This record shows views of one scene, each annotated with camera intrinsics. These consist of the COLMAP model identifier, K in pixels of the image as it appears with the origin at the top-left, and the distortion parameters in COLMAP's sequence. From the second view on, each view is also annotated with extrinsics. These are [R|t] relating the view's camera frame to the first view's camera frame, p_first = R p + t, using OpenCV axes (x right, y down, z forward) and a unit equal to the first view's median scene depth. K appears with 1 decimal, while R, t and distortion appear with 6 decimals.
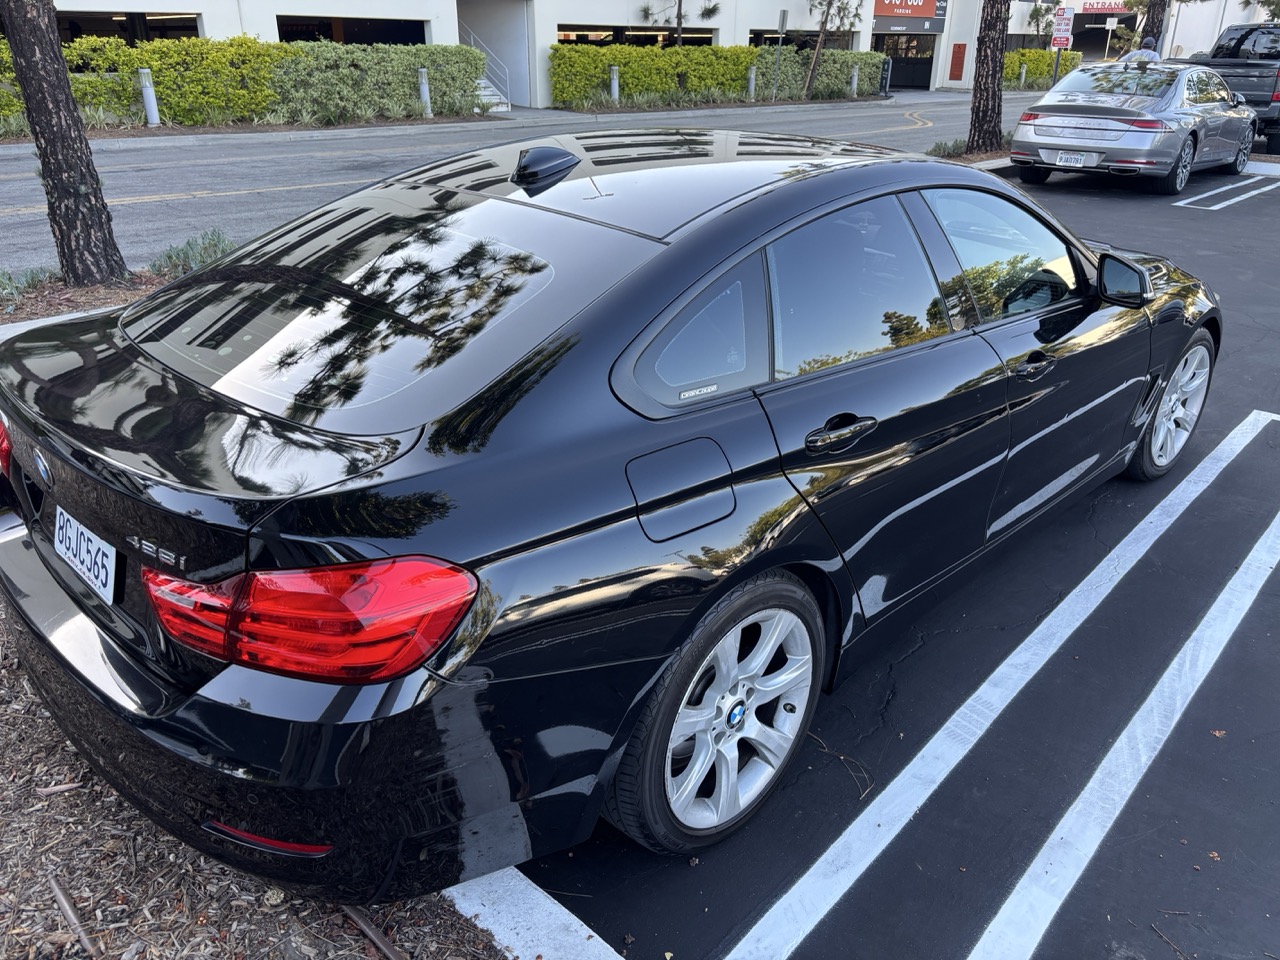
lens RADIAL K [[973.0, 0, 647.5], [0, 973.0, 483.7], [0, 0, 1]] dist [0.024403, -0.043167]
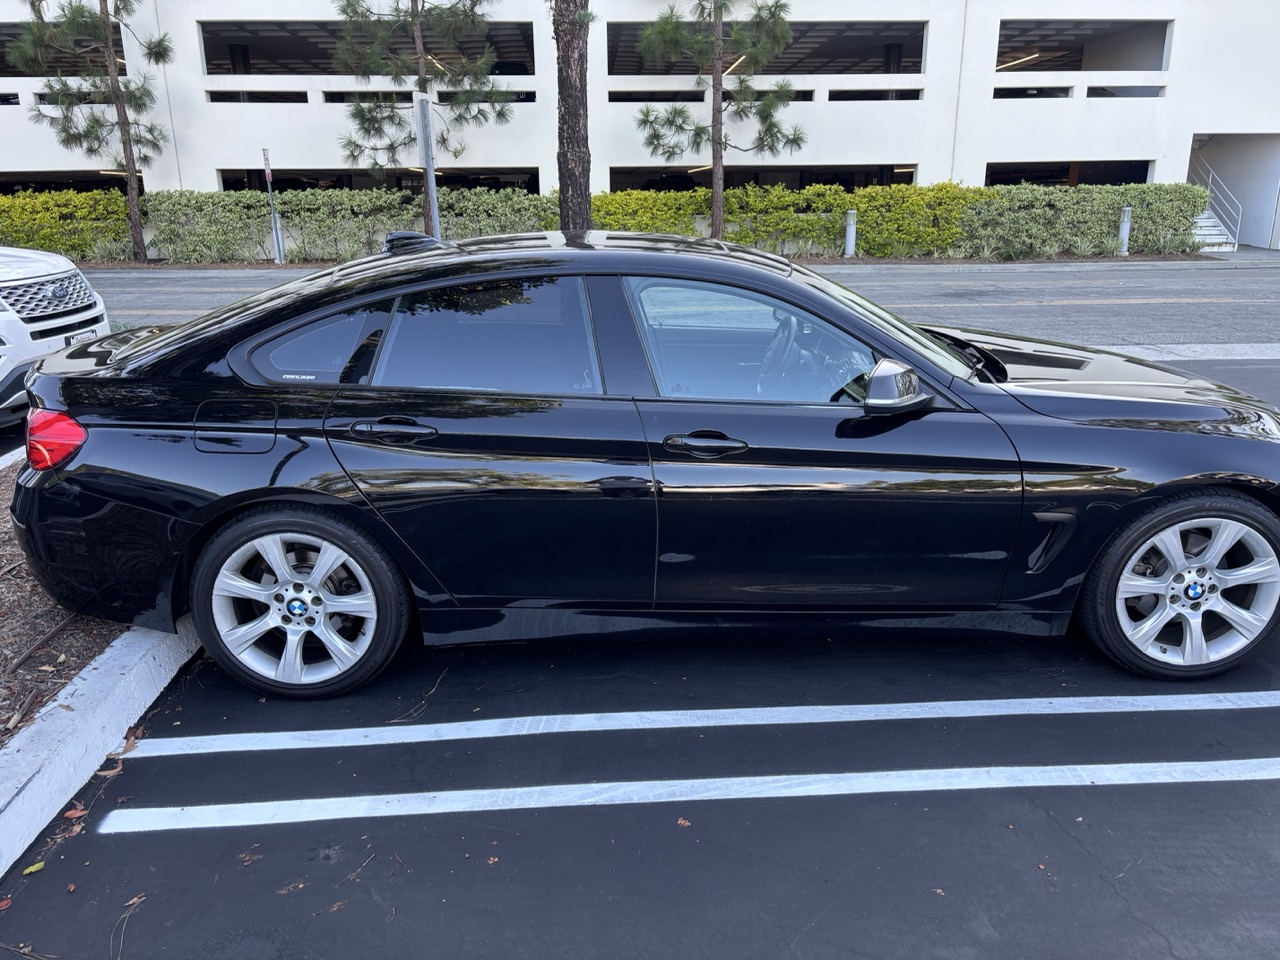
lens RADIAL K [[973.0, 0, 643.4], [0, 973.0, 479.9], [0, 0, 1]] dist [0.024403, -0.043167]
pose [[0.706907, 0.176513, -0.684928, 0.155744], [-0.268563, 0.962824, -0.029052, -0.004113], [0.654337, 0.204483, 0.728031, 0.028294]]
